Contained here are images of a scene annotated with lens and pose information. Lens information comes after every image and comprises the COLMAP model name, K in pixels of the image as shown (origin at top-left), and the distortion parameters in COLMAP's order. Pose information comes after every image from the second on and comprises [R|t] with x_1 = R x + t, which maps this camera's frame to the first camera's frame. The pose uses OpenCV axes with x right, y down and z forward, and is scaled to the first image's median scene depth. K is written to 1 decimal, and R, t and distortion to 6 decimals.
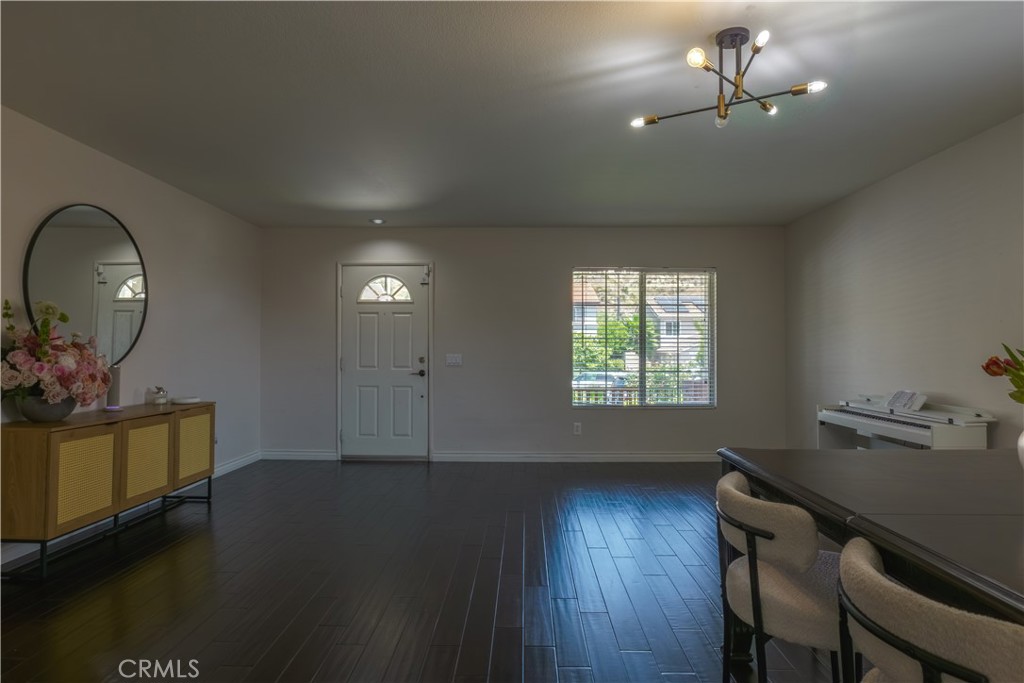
lens RADIAL K [[593.6, 0, 510.0], [0, 593.6, 324.8], [0, 0, 1]] dist [-0.039469, 0.021417]
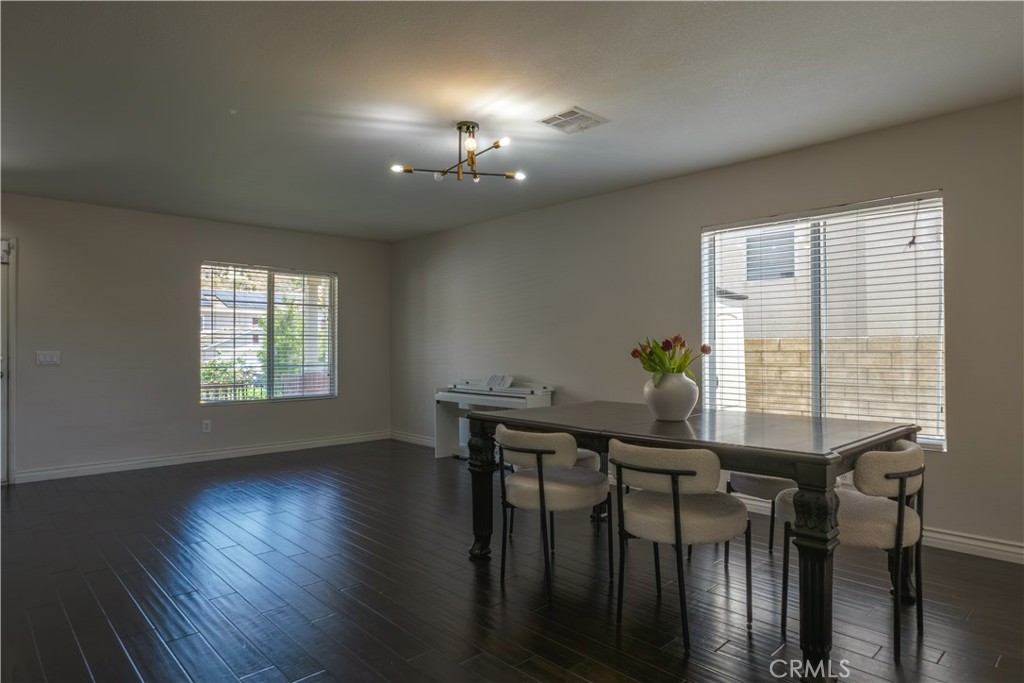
lens RADIAL K [[593.6, 0, 509.9], [0, 593.6, 336.8], [0, 0, 1]] dist [-0.039469, 0.021417]
pose [[0.708121, 0.009971, 0.706021, -0.207278], [-0.029582, 0.999441, 0.015555, -0.002658], [-0.705471, -0.031901, 0.708020, -0.035280]]
